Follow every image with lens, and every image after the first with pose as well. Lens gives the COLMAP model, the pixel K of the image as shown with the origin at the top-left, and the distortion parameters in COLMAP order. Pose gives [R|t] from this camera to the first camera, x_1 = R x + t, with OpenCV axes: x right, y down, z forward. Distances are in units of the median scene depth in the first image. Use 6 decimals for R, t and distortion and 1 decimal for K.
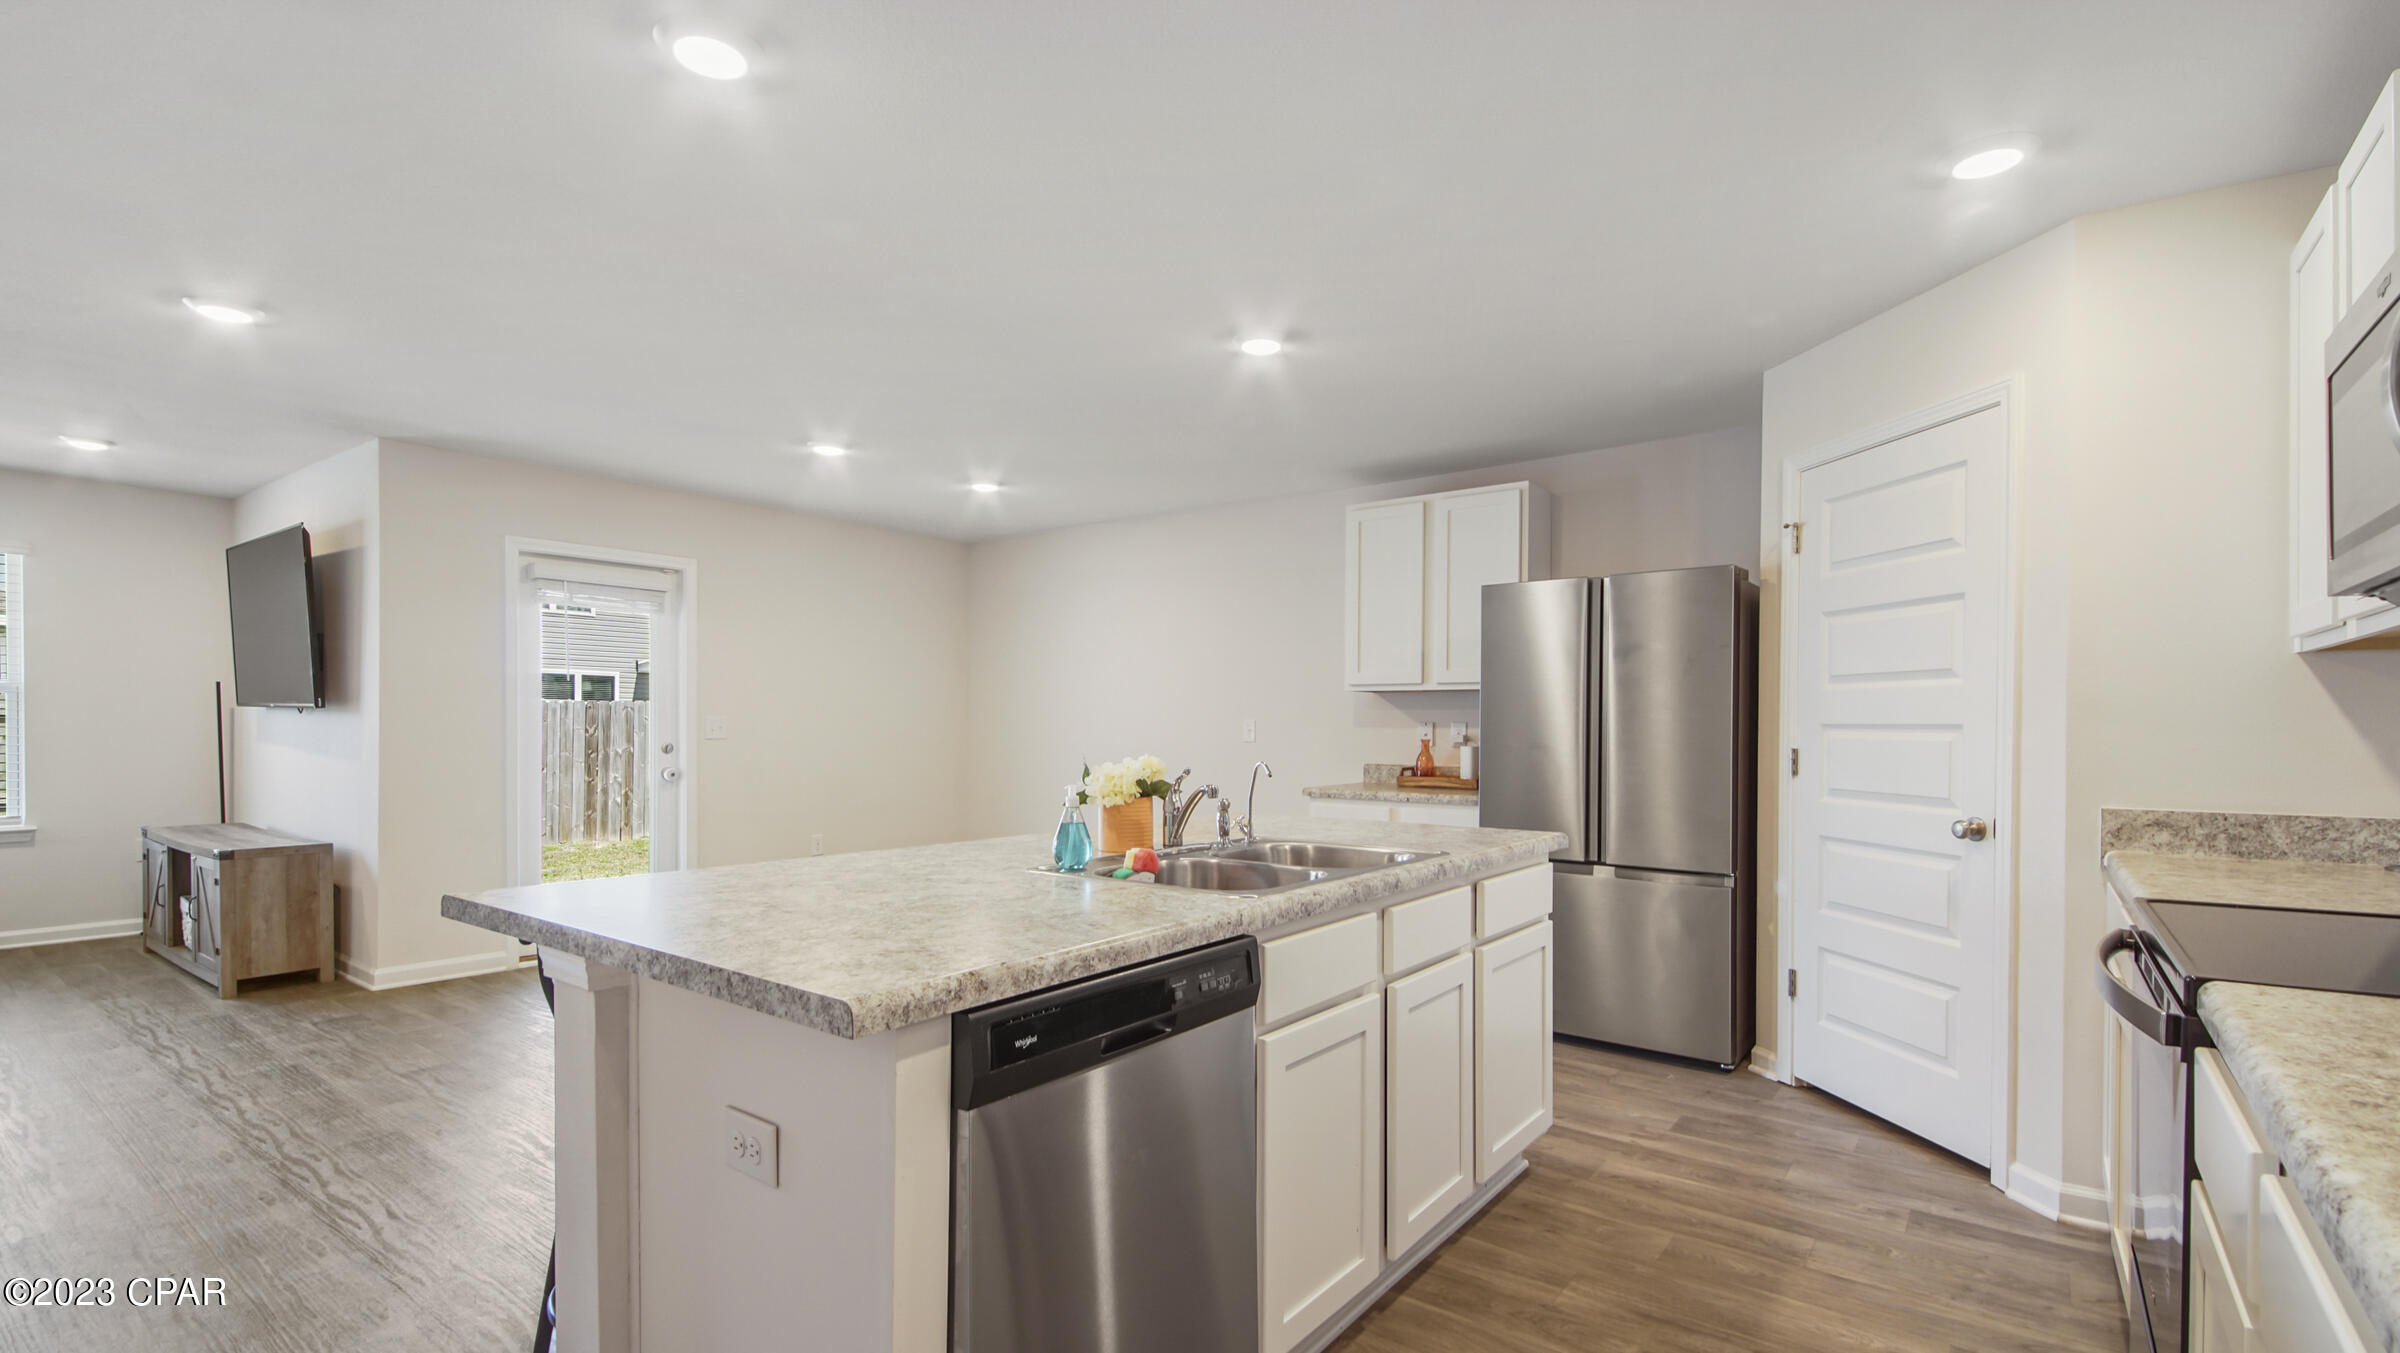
lens RADIAL K [[1070.9, 0, 1187.6], [0, 1070.9, 739.1], [0, 0, 1]] dist [0.003151, 0.000003]
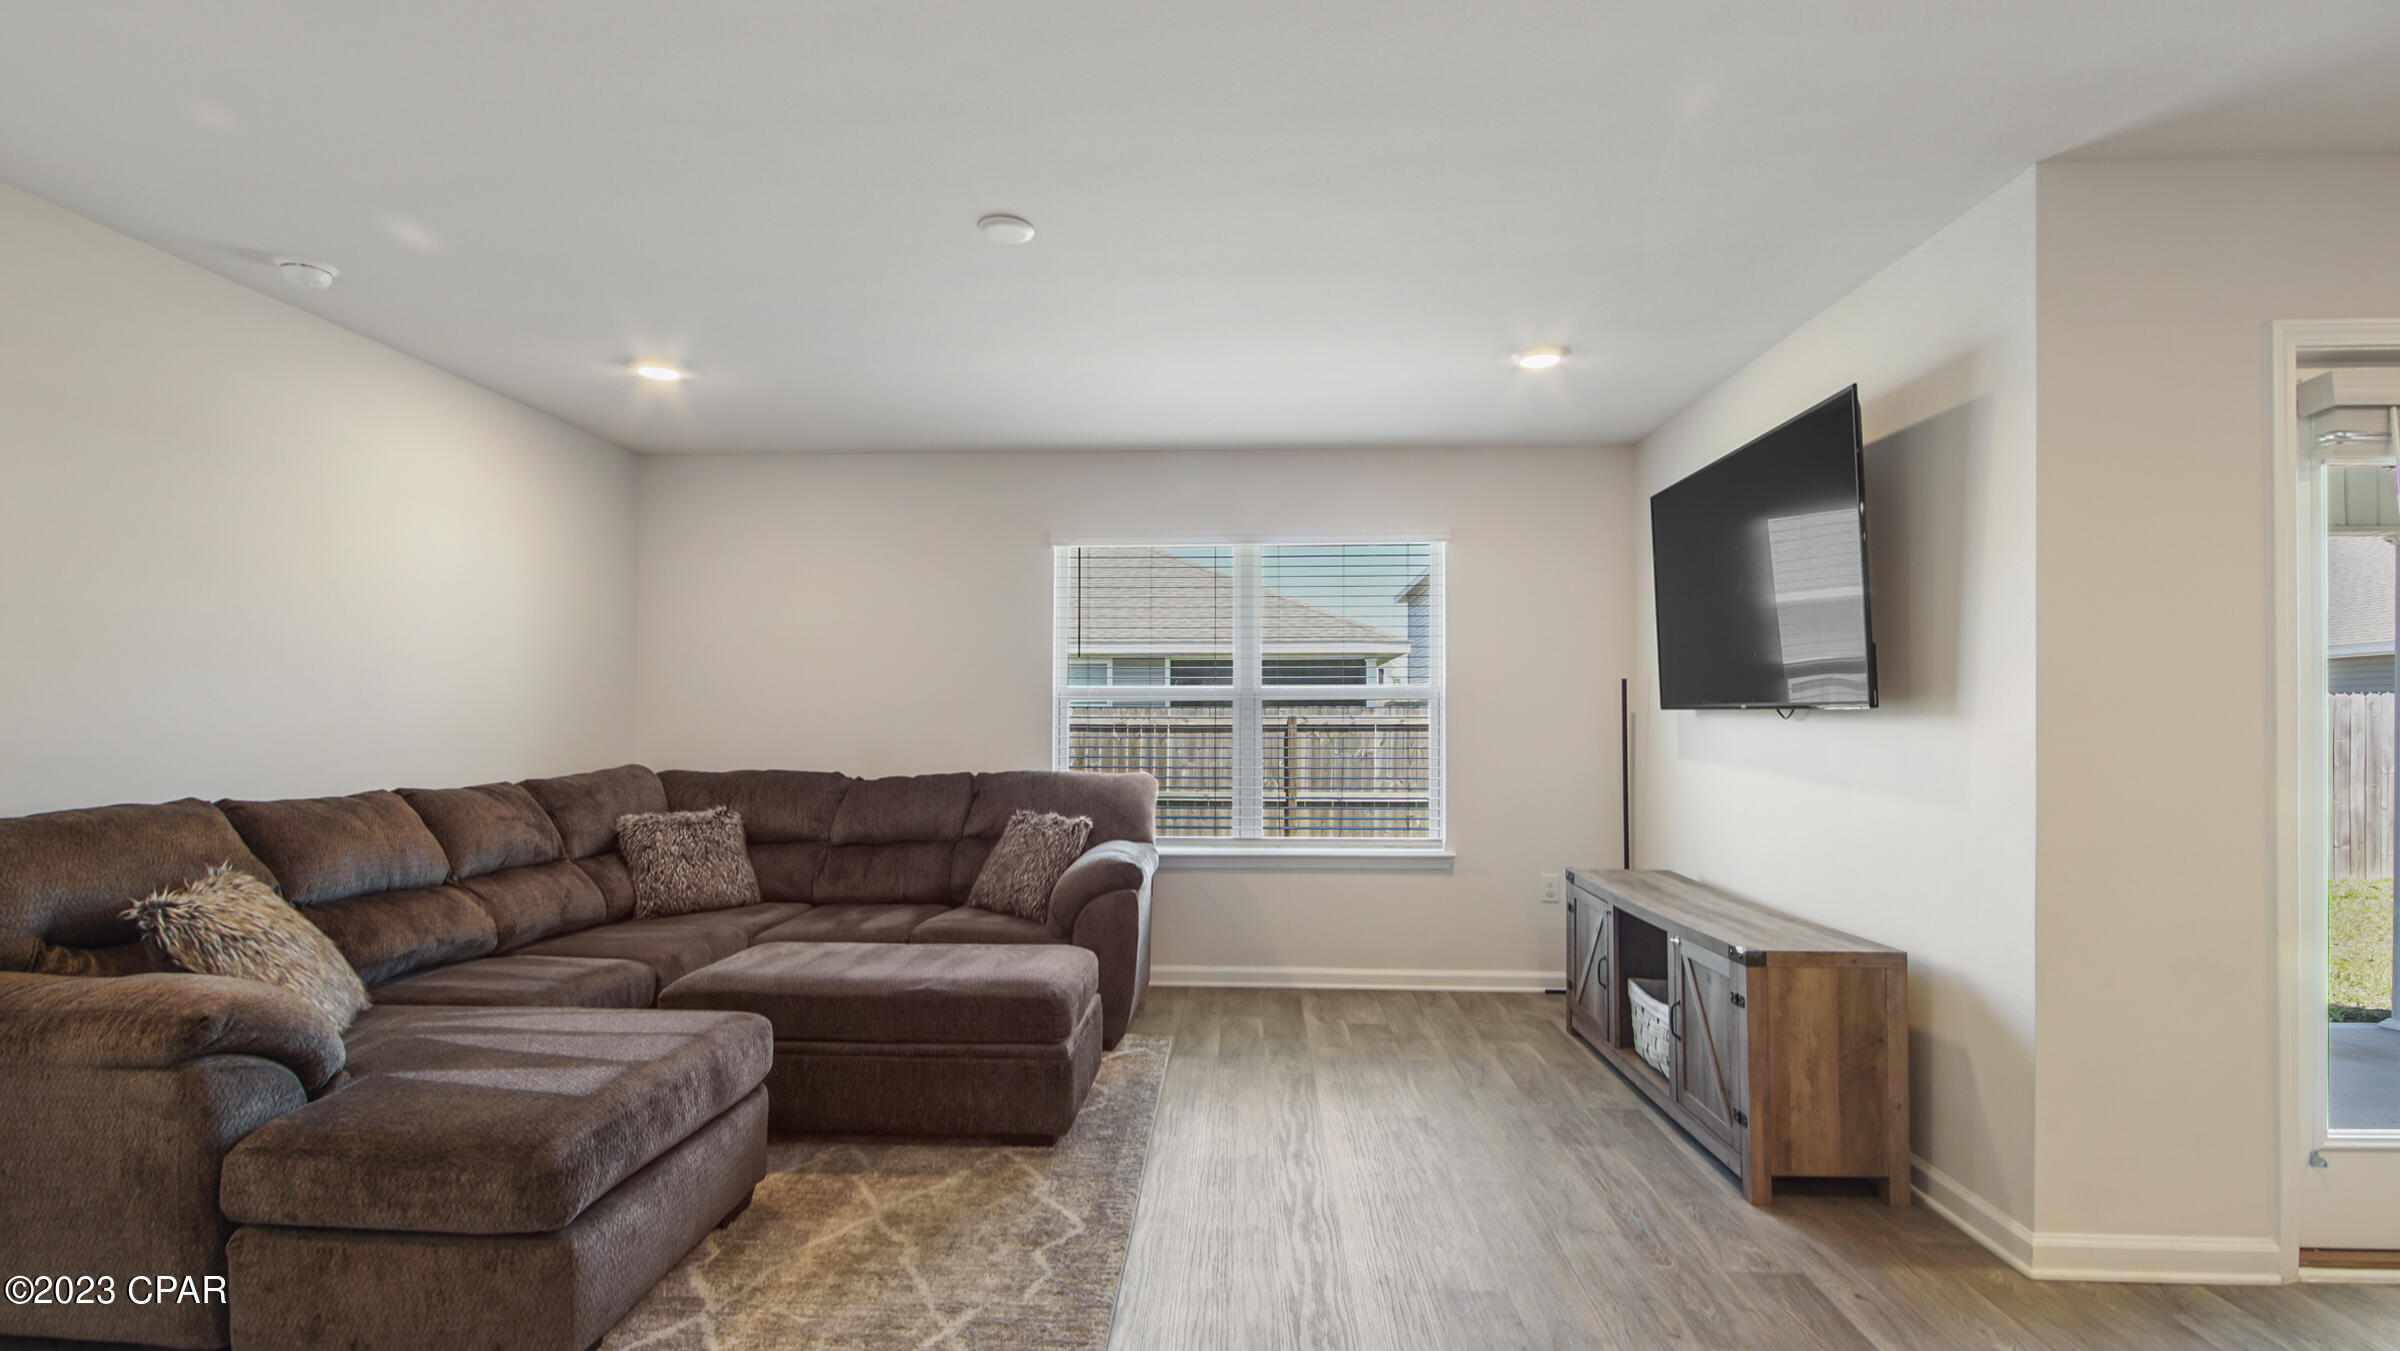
lens RADIAL K [[1065.0, 0, 1196.9], [0, 1065.0, 705.6], [0, 0, 1]] dist [0.044870, -0.023941]
pose [[0.568095, -0.022484, -0.822656, -0.580814], [-0.007599, 0.999441, -0.032563, -0.009407], [0.822928, 0.024750, 0.567606, 0.408071]]
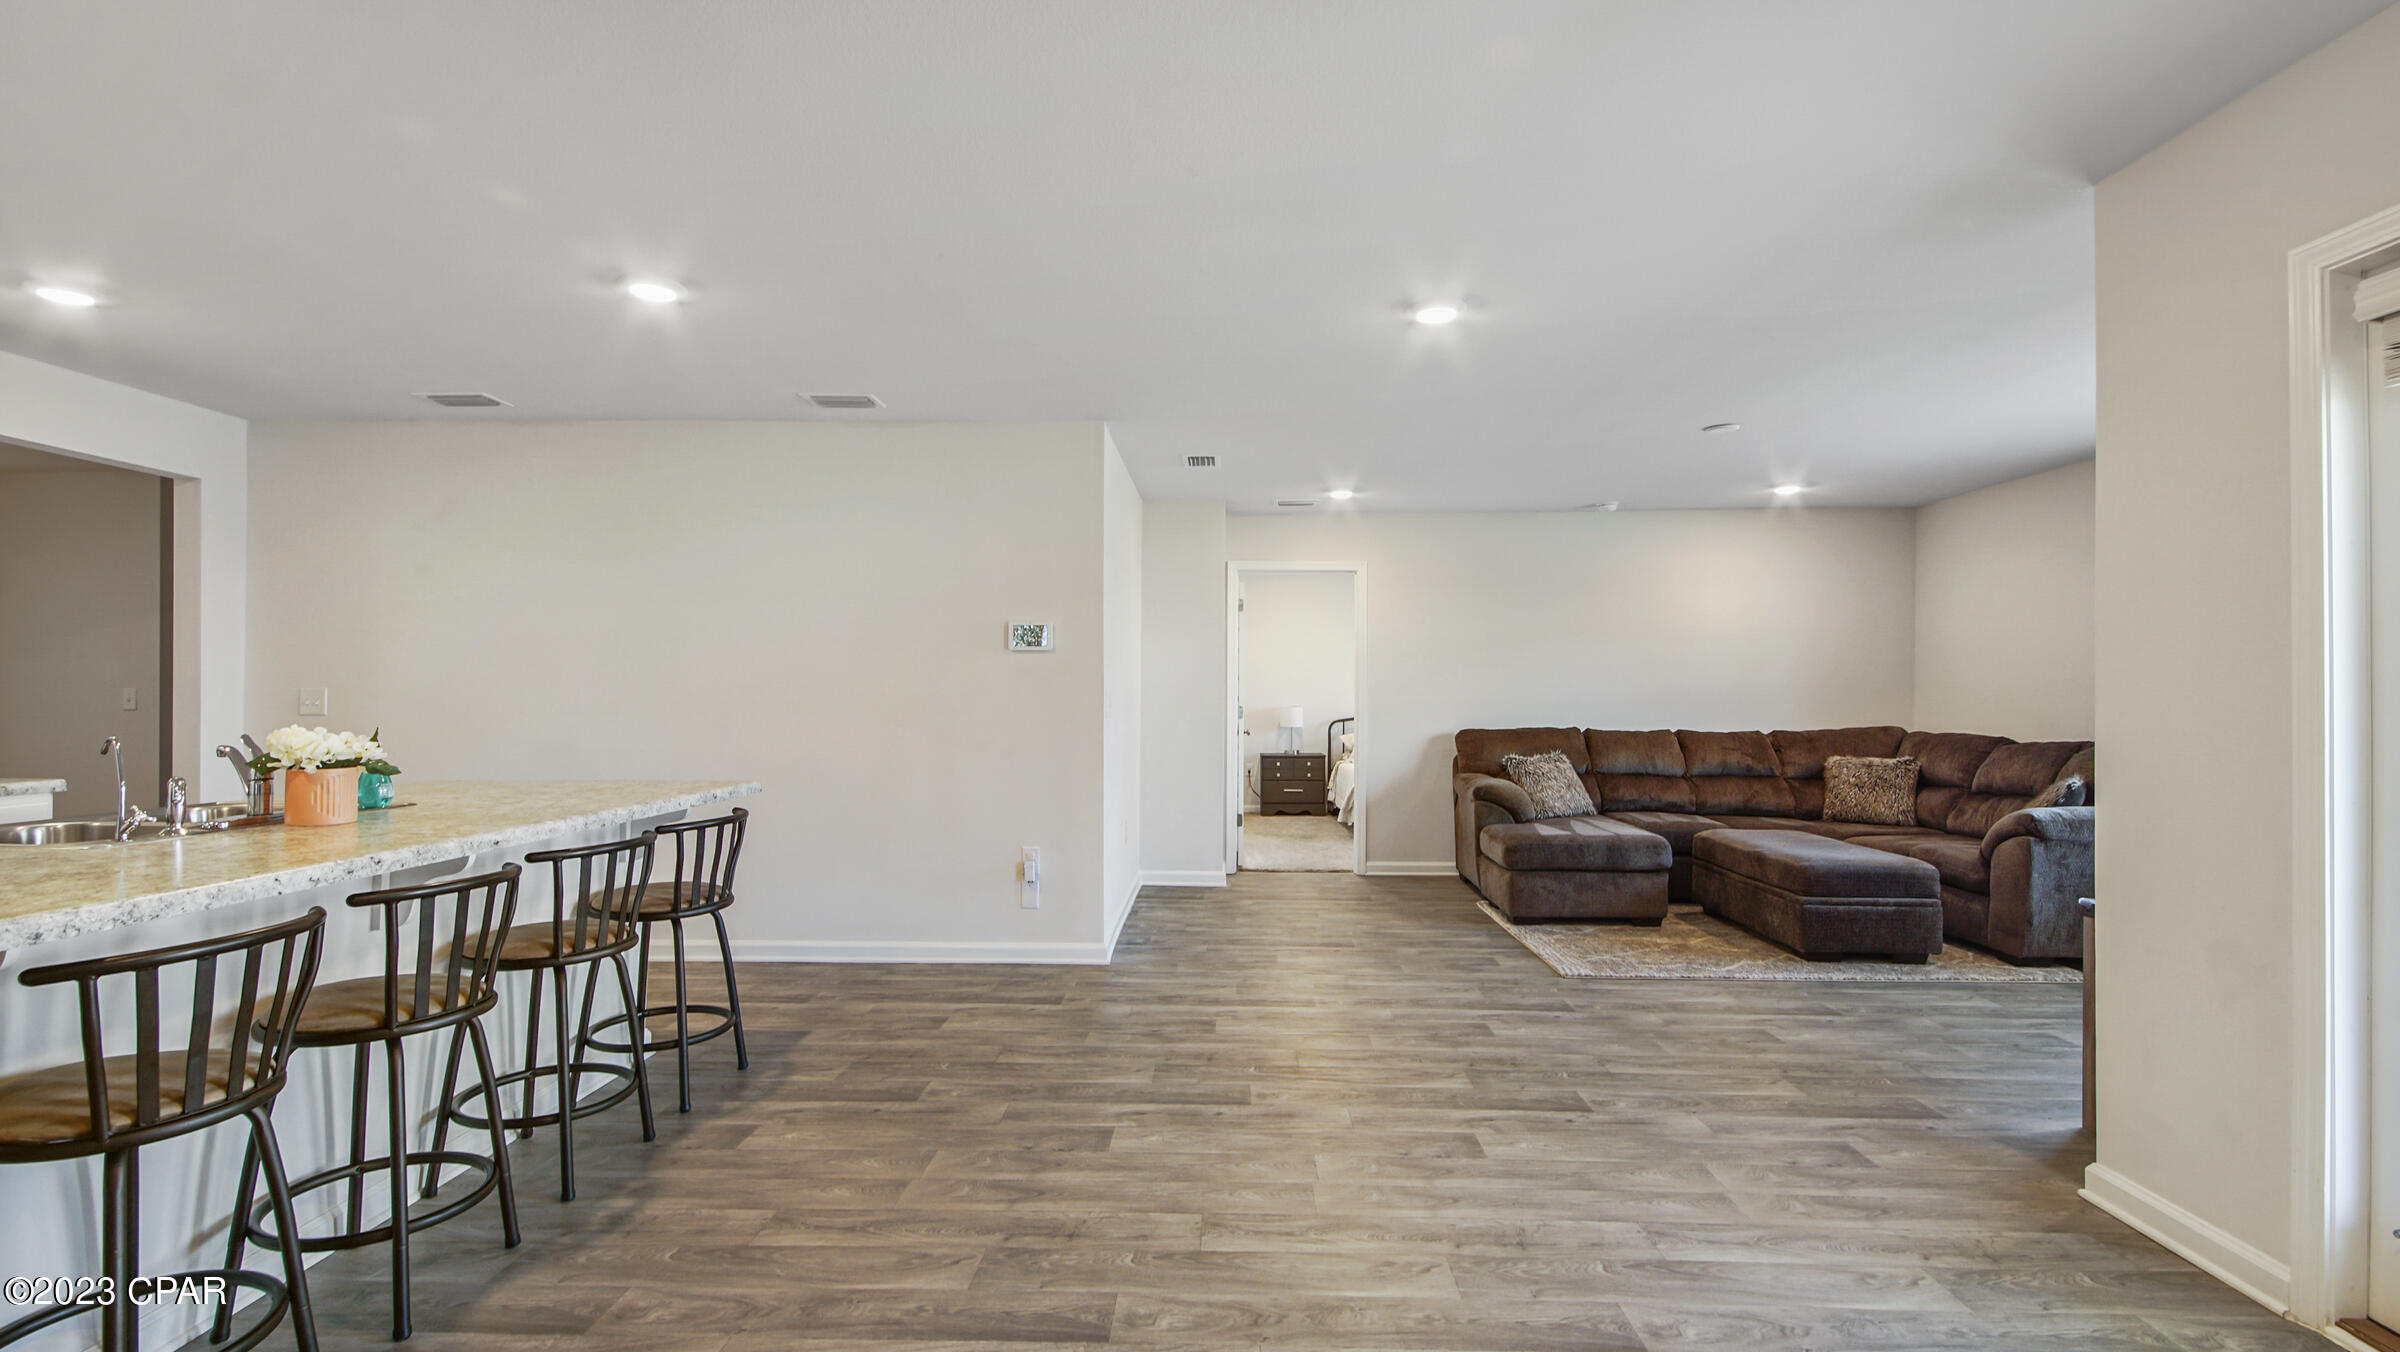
lens RADIAL K [[1061.0, 0, 1199.0], [0, 1061.0, 695.2], [0, 0, 1]] dist [0.036969, -0.023523]
pose [[-0.808632, -0.011275, -0.588206, -0.067319], [-0.017712, 0.999830, 0.005184, -0.016738], [0.588048, 0.014610, -0.808694, 1.211440]]
